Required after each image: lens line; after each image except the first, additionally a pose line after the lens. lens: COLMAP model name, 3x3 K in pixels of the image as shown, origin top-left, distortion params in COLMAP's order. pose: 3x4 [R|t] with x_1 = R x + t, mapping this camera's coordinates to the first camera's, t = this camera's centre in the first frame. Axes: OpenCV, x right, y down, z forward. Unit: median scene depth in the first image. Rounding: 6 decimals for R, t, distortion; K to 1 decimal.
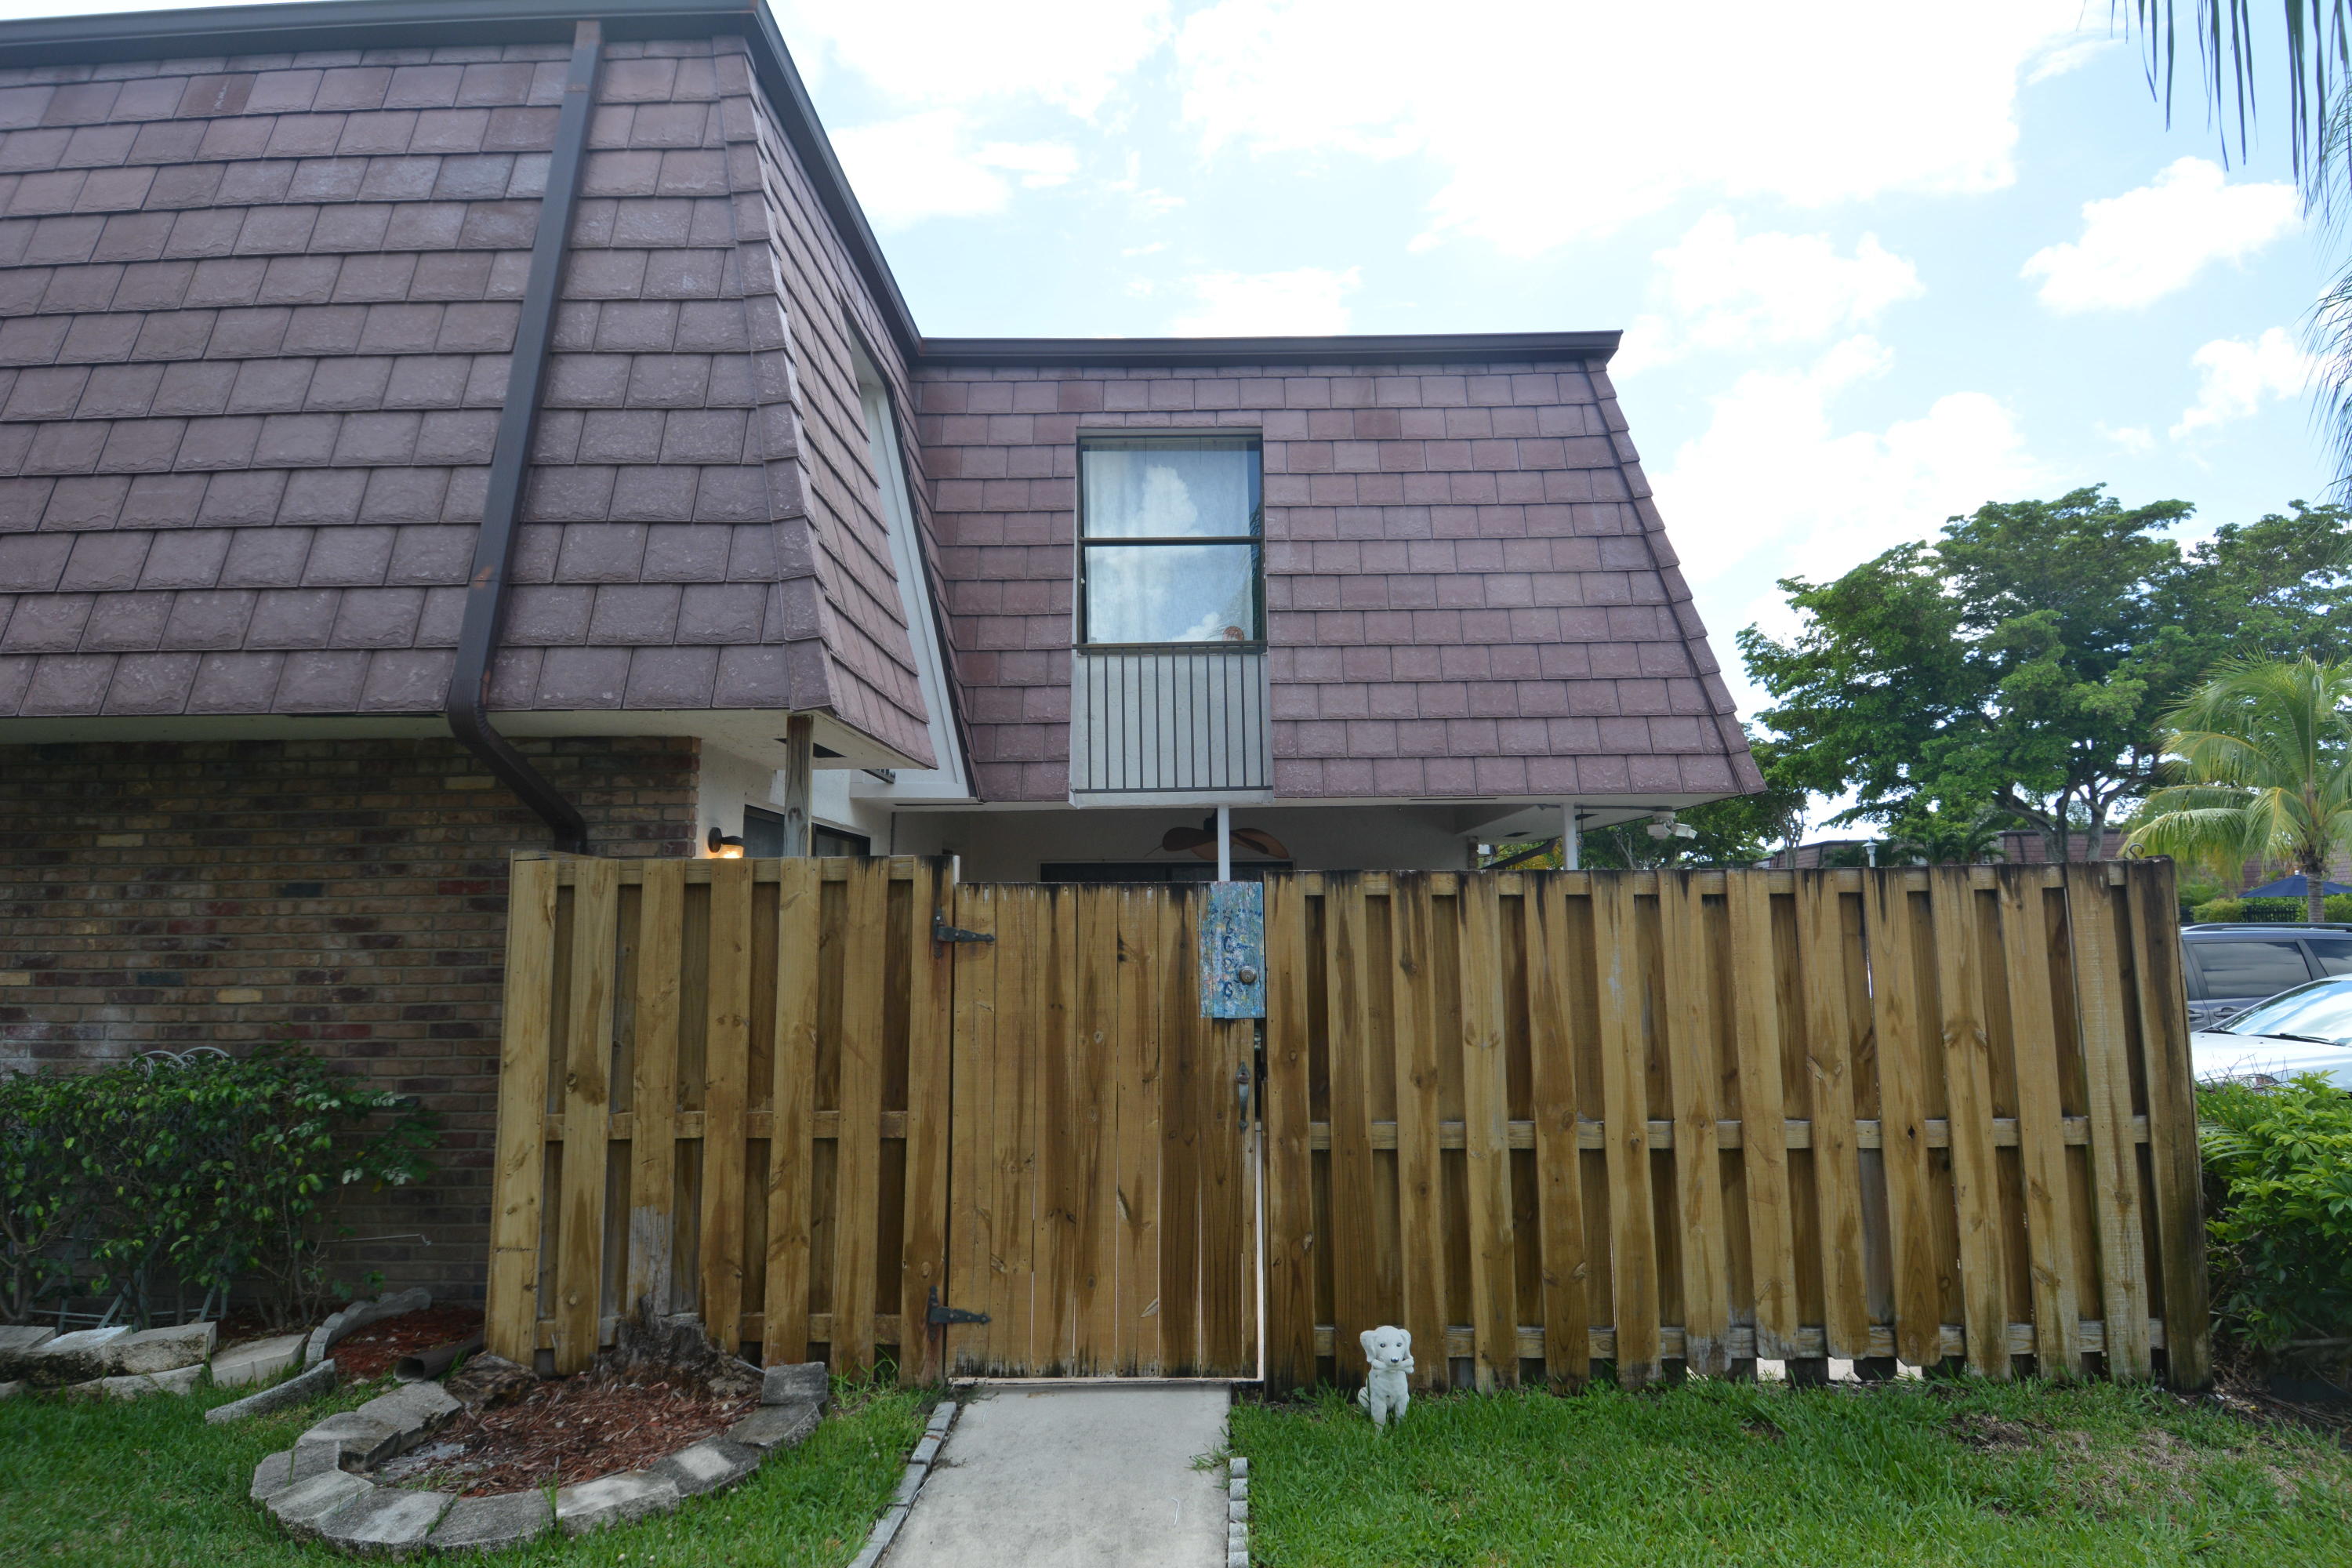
lens RADIAL K [[1189.0, 0, 1177.2], [0, 1189.0, 774.5], [0, 0, 1]] dist [0.046591, -0.045281]
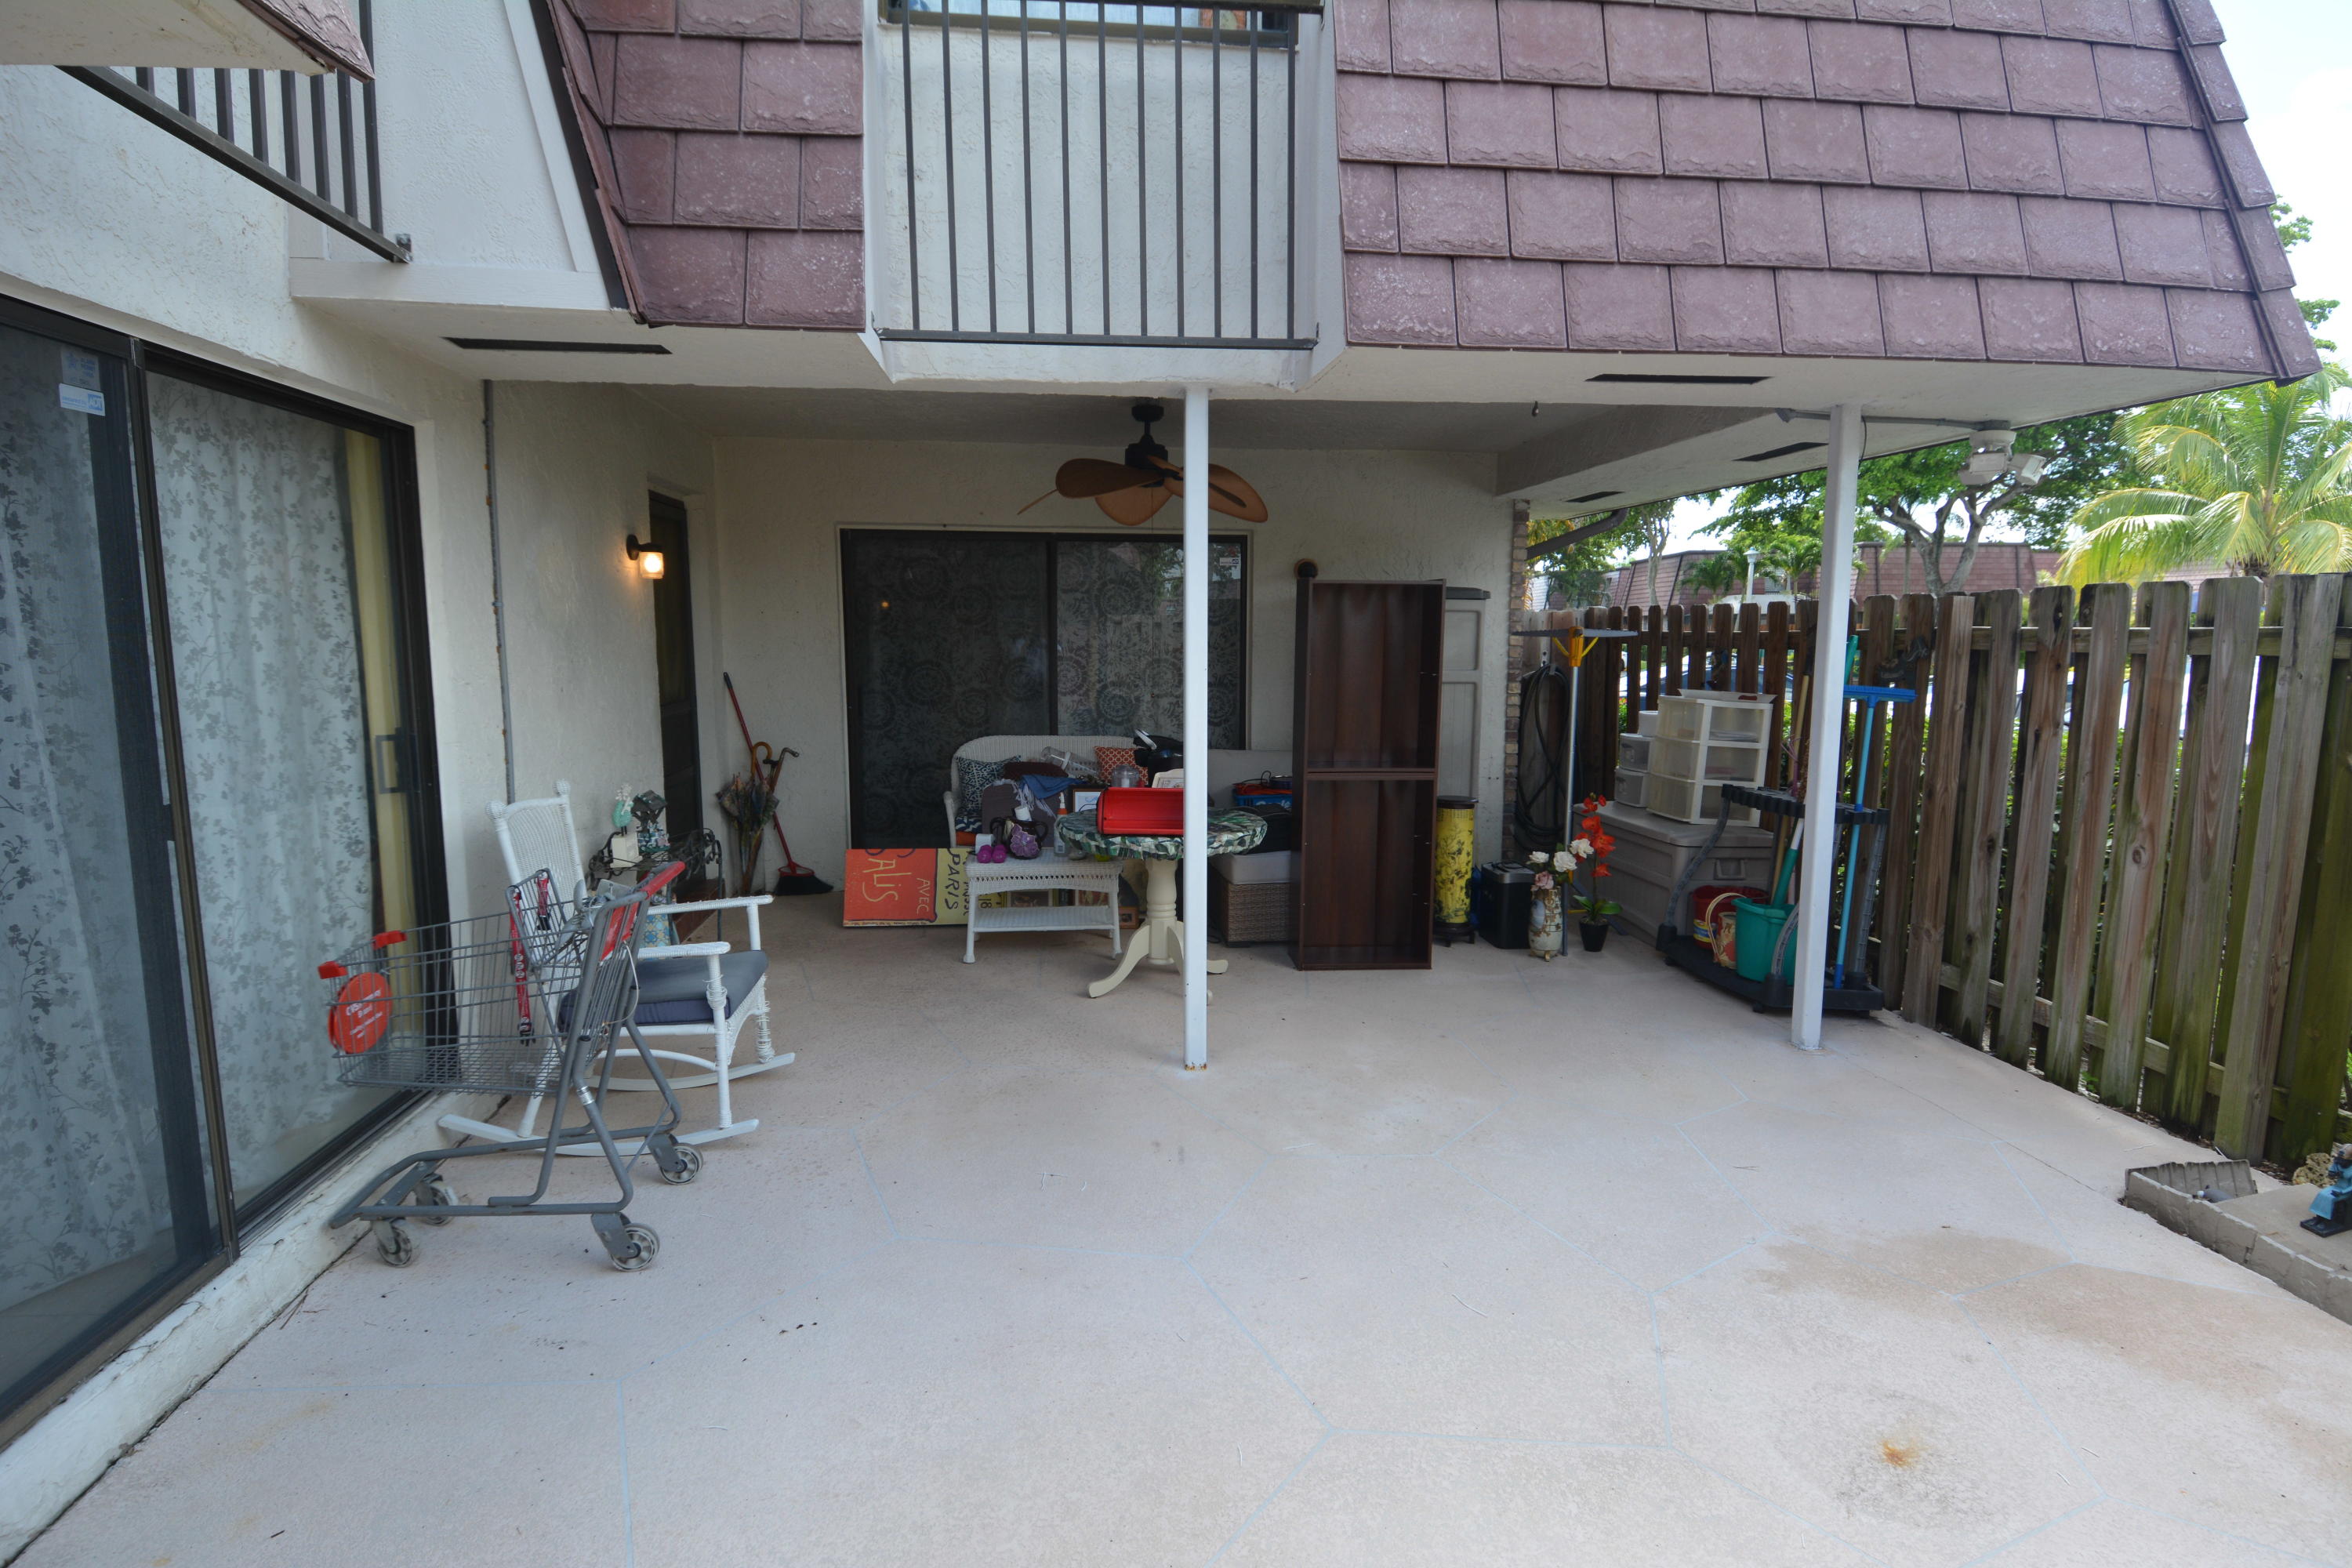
lens RADIAL K [[1189.0, 0, 1177.2], [0, 1189.0, 774.5], [0, 0, 1]] dist [0.046591, -0.045281]
pose [[0.991153, -0.004560, 0.132645, -0.037781], [-0.027783, 0.970139, 0.240955, 0.066470], [-0.129783, -0.242508, 0.961429, 0.529183]]
